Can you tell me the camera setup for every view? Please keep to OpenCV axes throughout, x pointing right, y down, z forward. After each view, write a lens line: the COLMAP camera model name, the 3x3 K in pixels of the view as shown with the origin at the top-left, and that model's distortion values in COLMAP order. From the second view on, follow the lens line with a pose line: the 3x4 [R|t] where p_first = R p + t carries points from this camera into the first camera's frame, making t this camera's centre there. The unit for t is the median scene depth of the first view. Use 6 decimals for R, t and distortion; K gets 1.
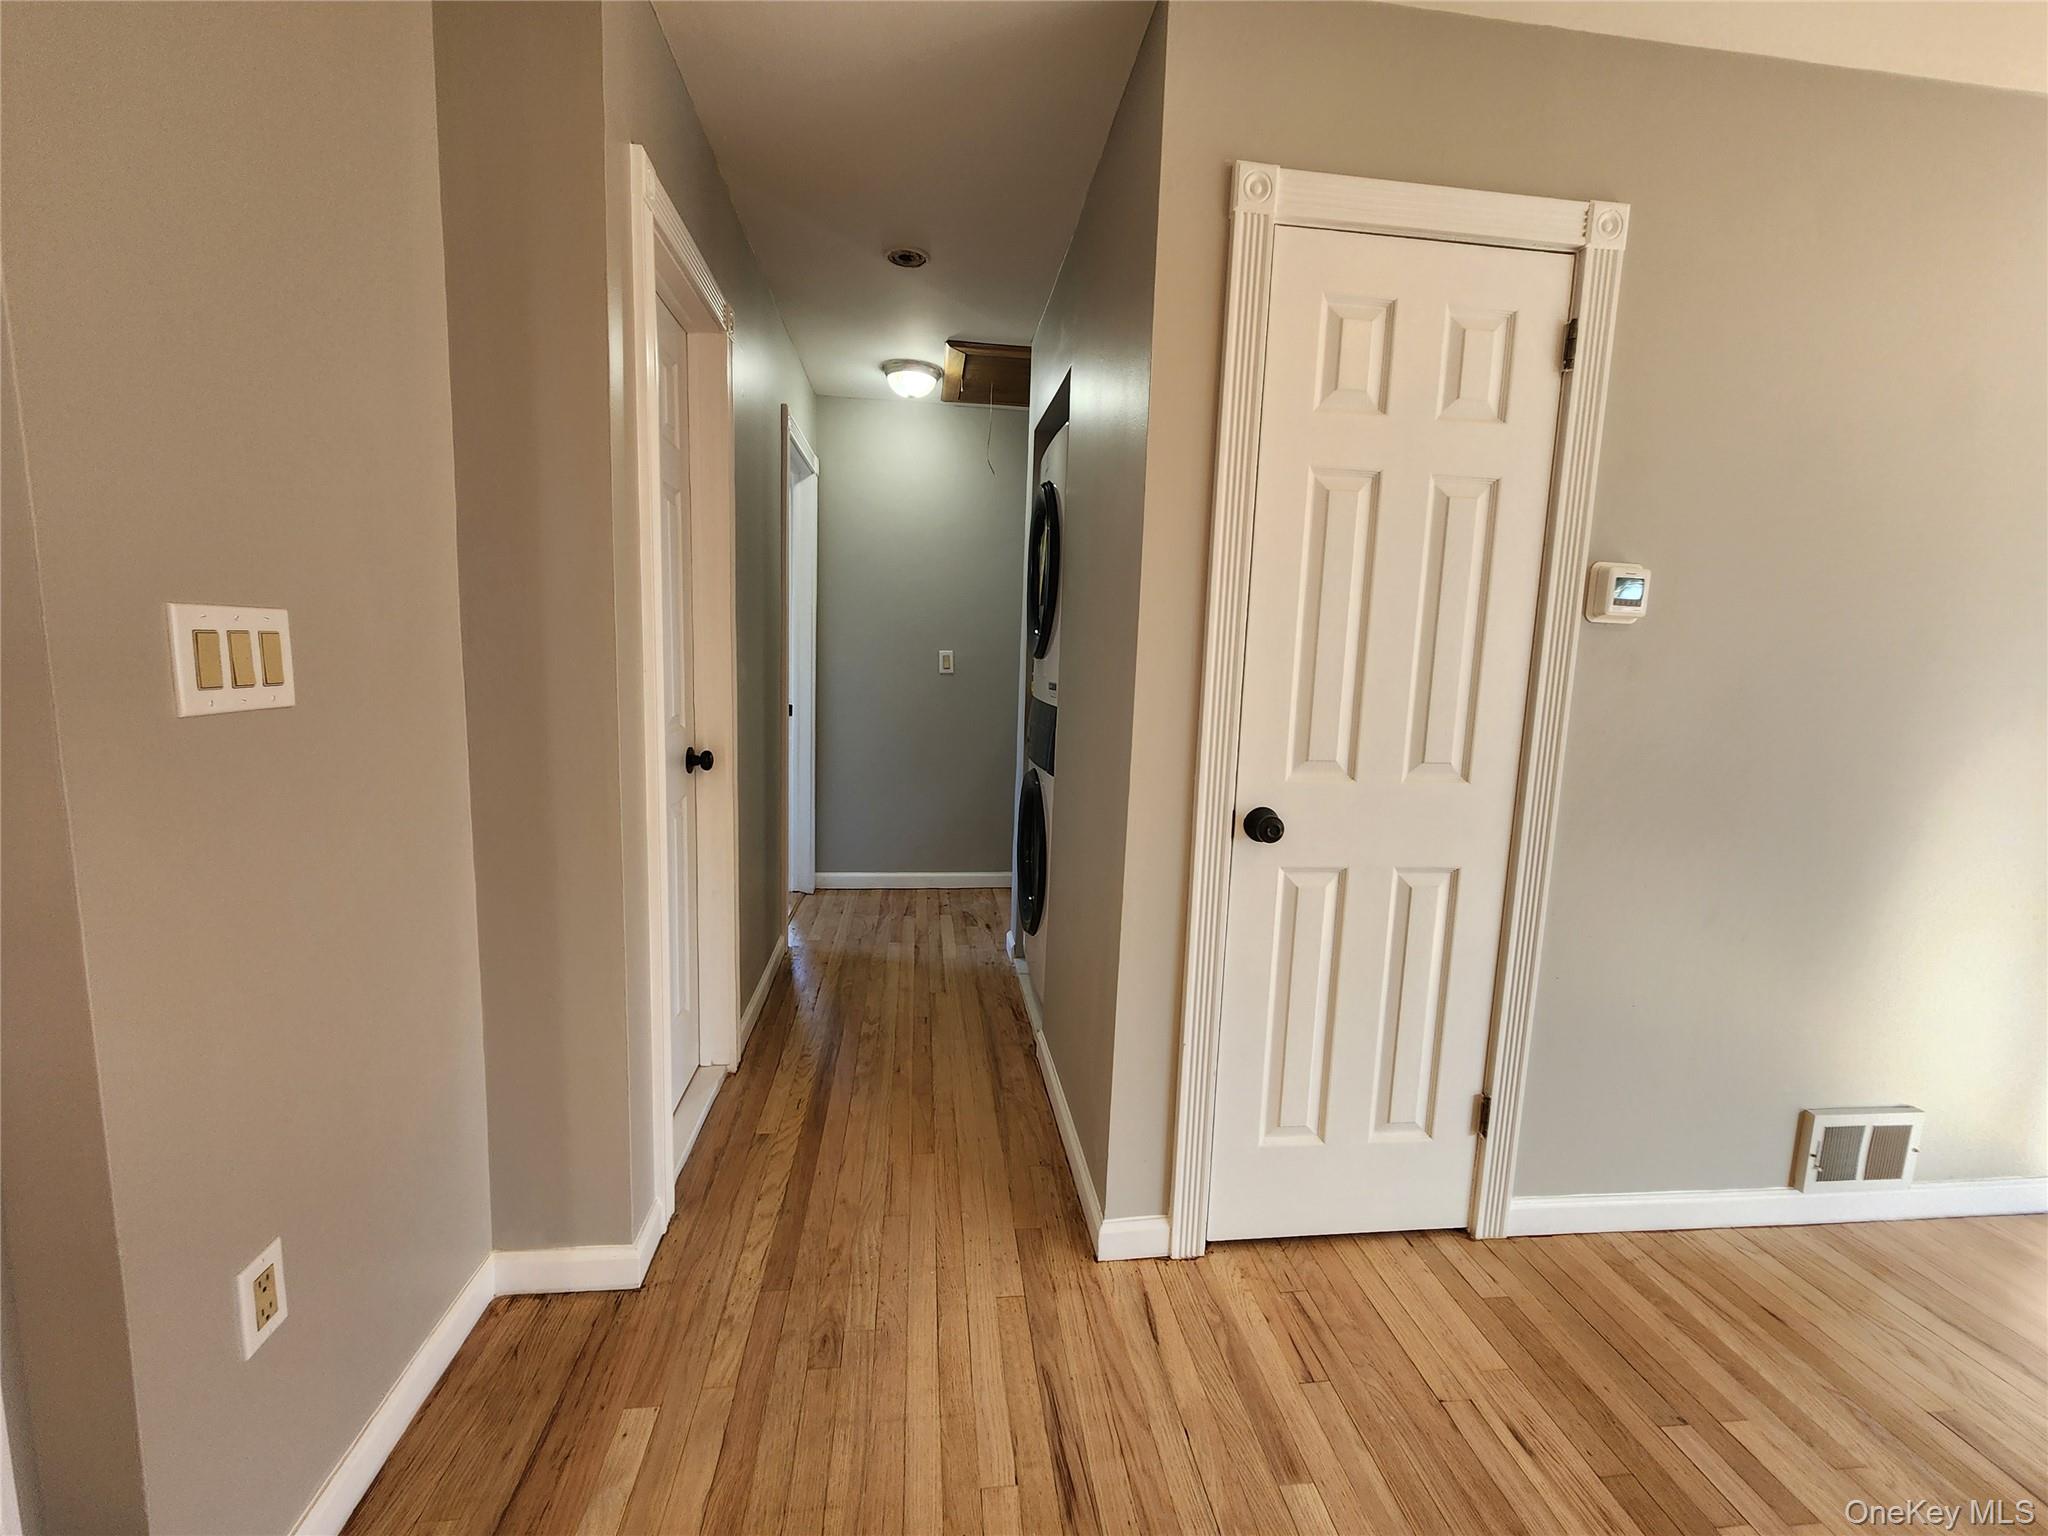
lens RADIAL K [[844.6, 0, 1020.4], [0, 844.6, 762.4], [0, 0, 1]] dist [-0.005101, 0.003047]
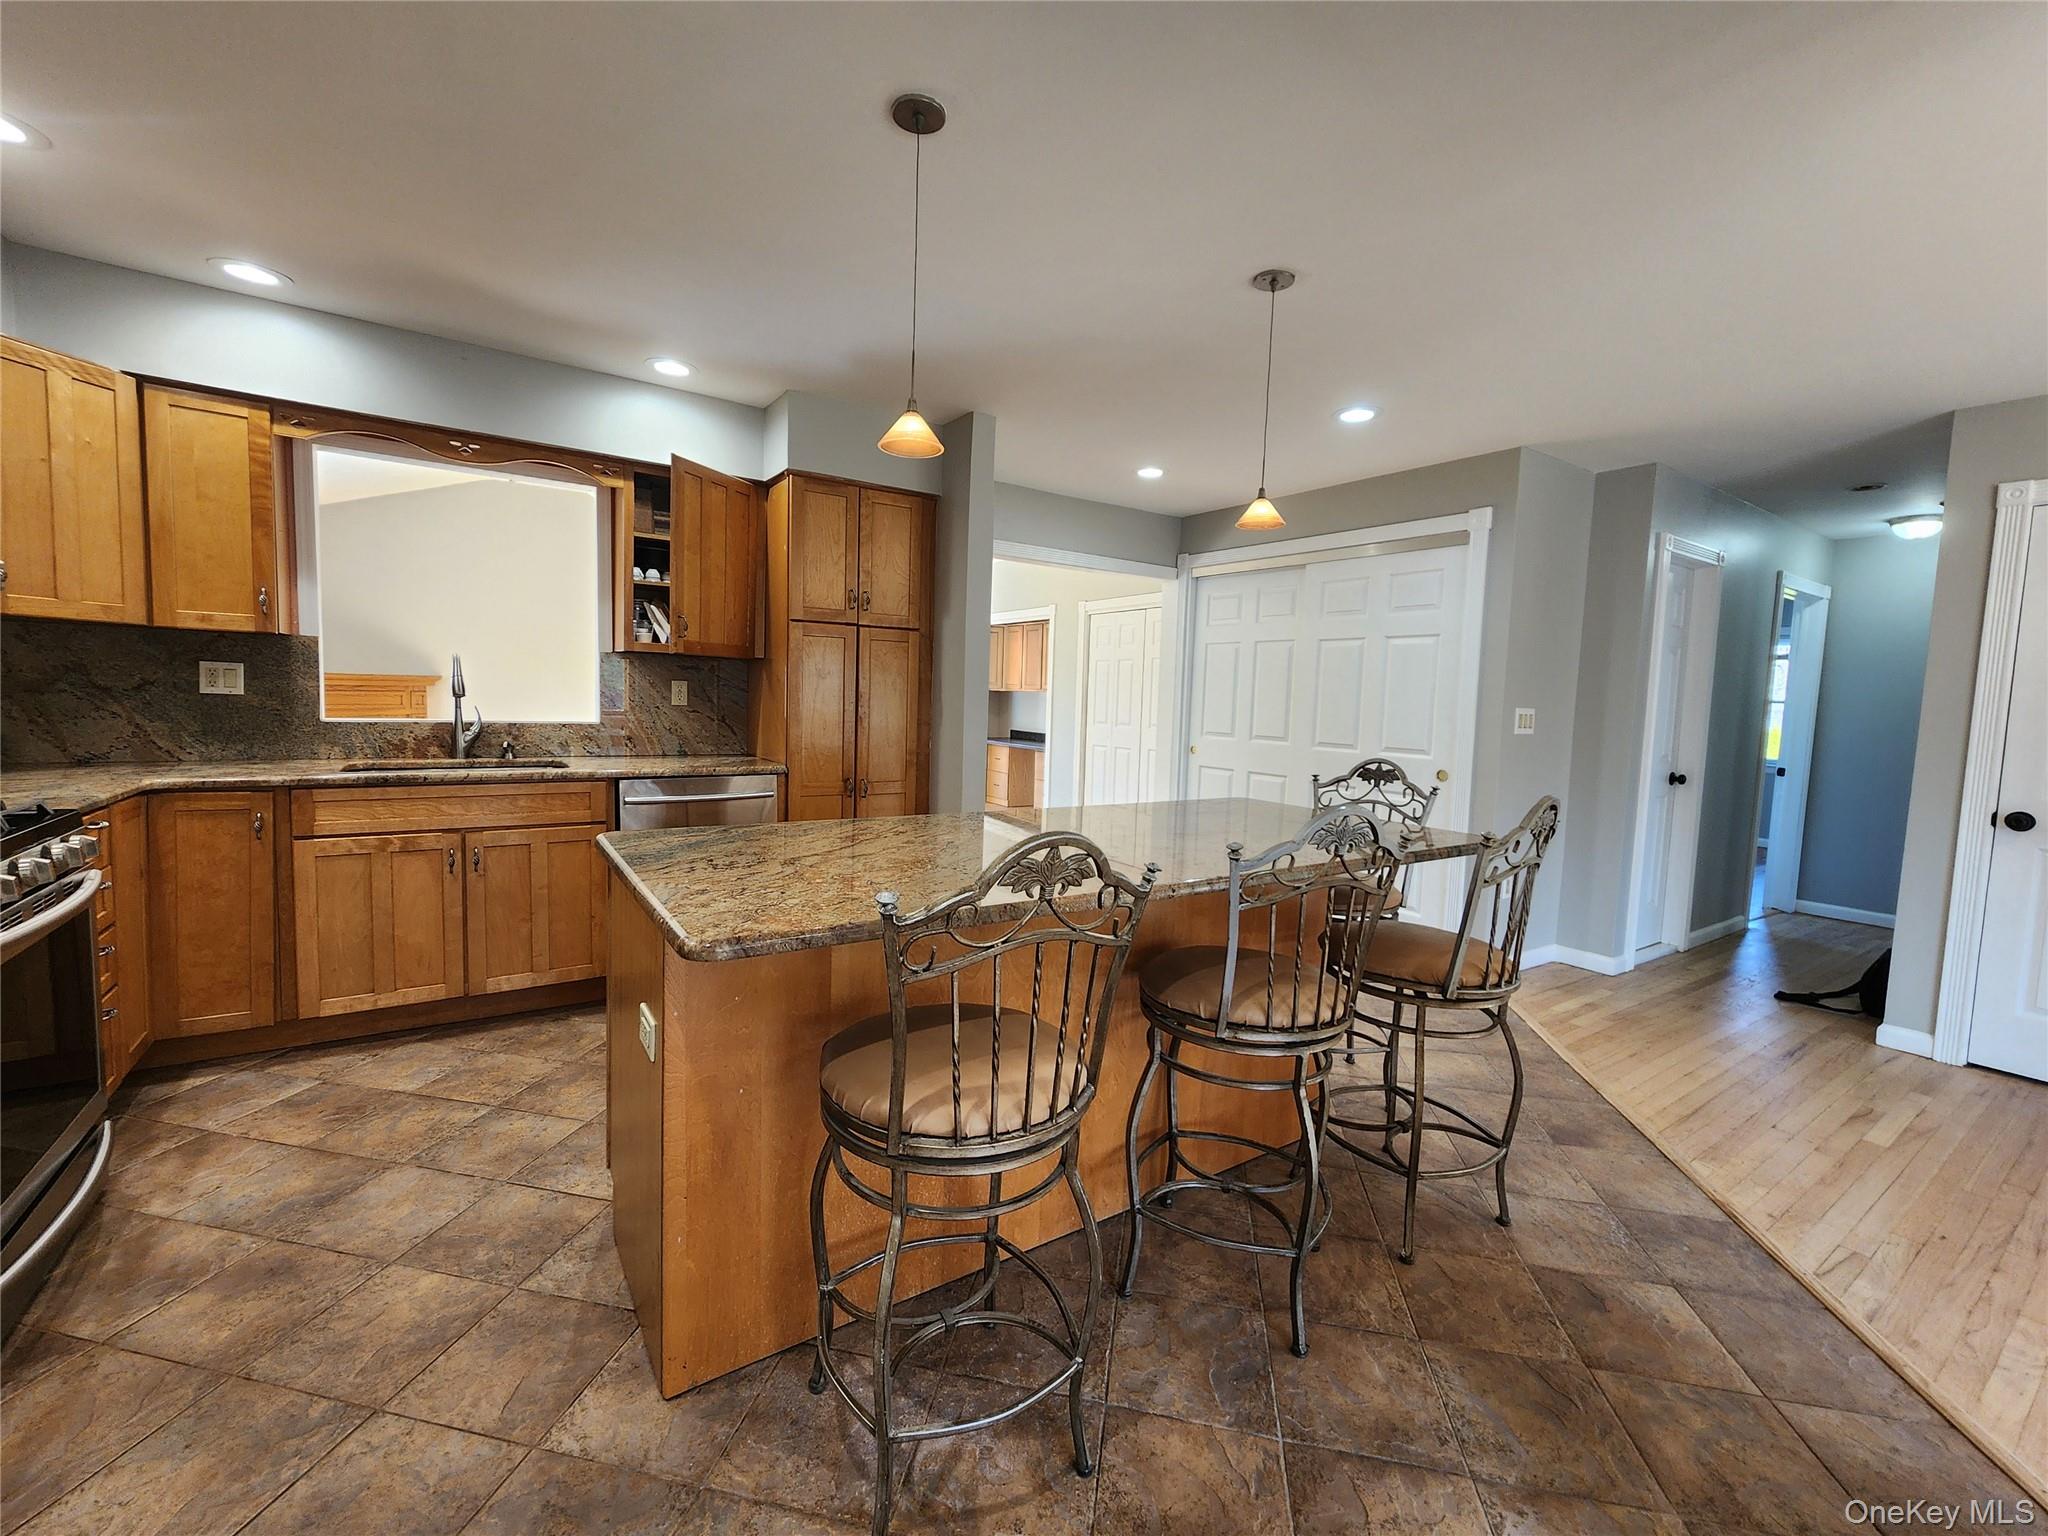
lens RADIAL K [[844.6, 0, 1020.4], [0, 844.6, 762.4], [0, 0, 1]] dist [-0.005101, 0.003047]
pose [[0.455407, 0.049902, -0.888884, 0.907381], [-0.135648, 0.990660, -0.013882, 0.262824], [0.879889, 0.126898, 0.457922, -1.706926]]
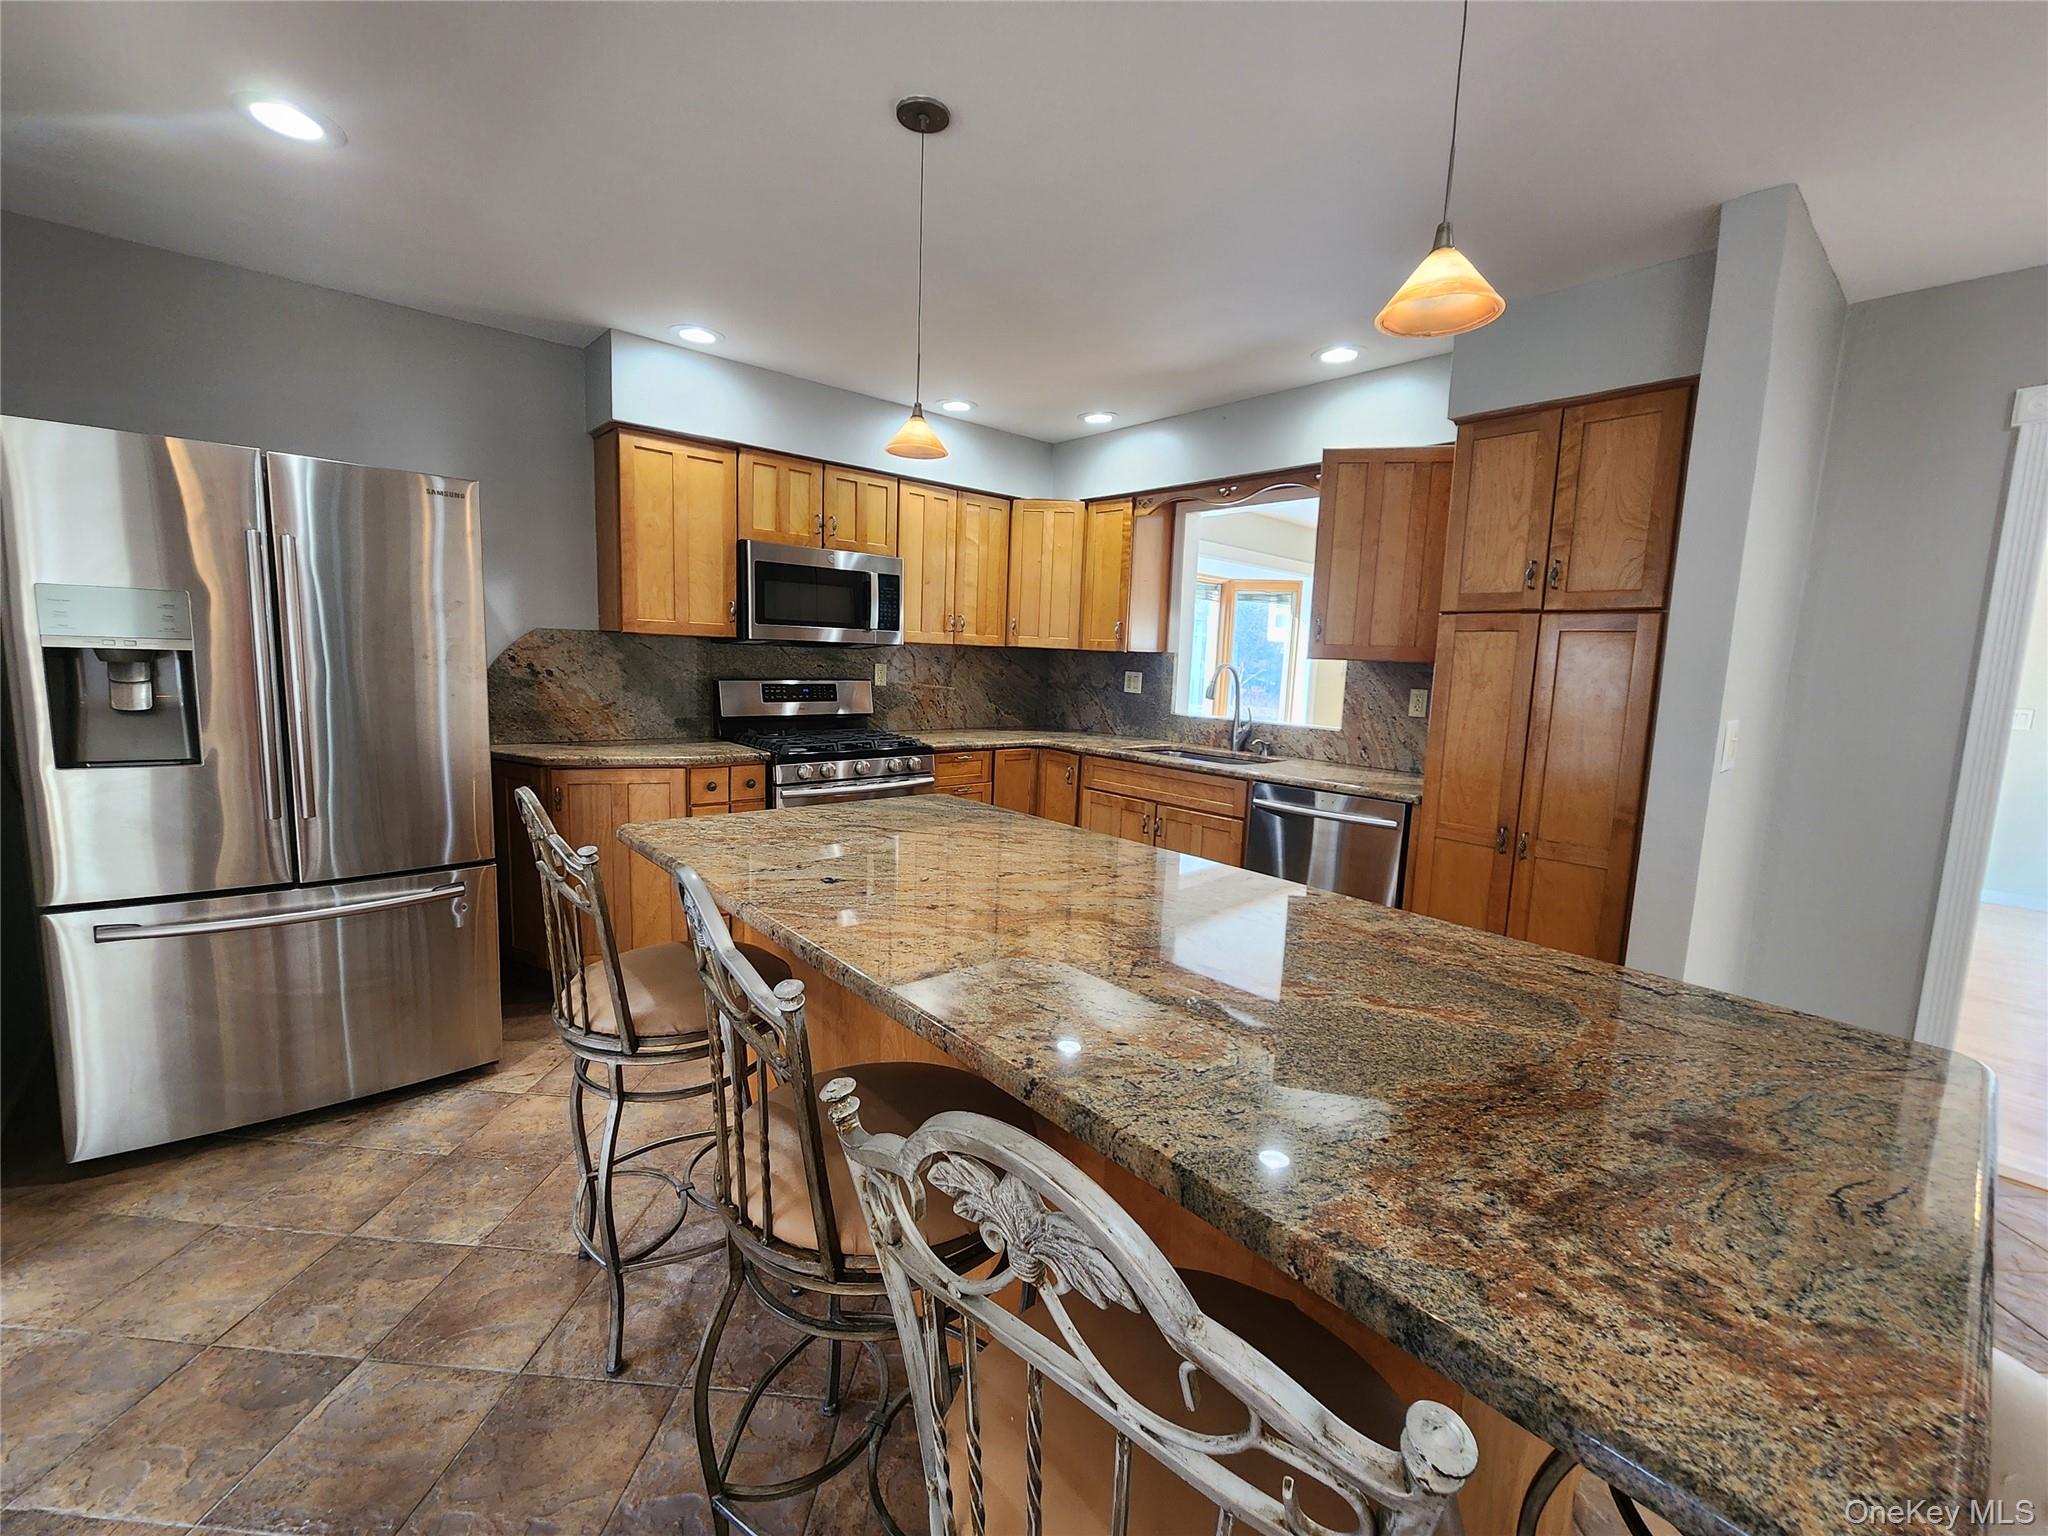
lens RADIAL K [[847.8, 0, 1024.0], [0, 847.8, 768.0], [0, 0, 1]] dist [0.002130, -0.000302]
pose [[-0.824341, 0.005927, -0.566062, 0.395083], [-0.143340, 0.965173, 0.218849, 0.013313], [0.547645, 0.261546, -0.794782, -0.368753]]
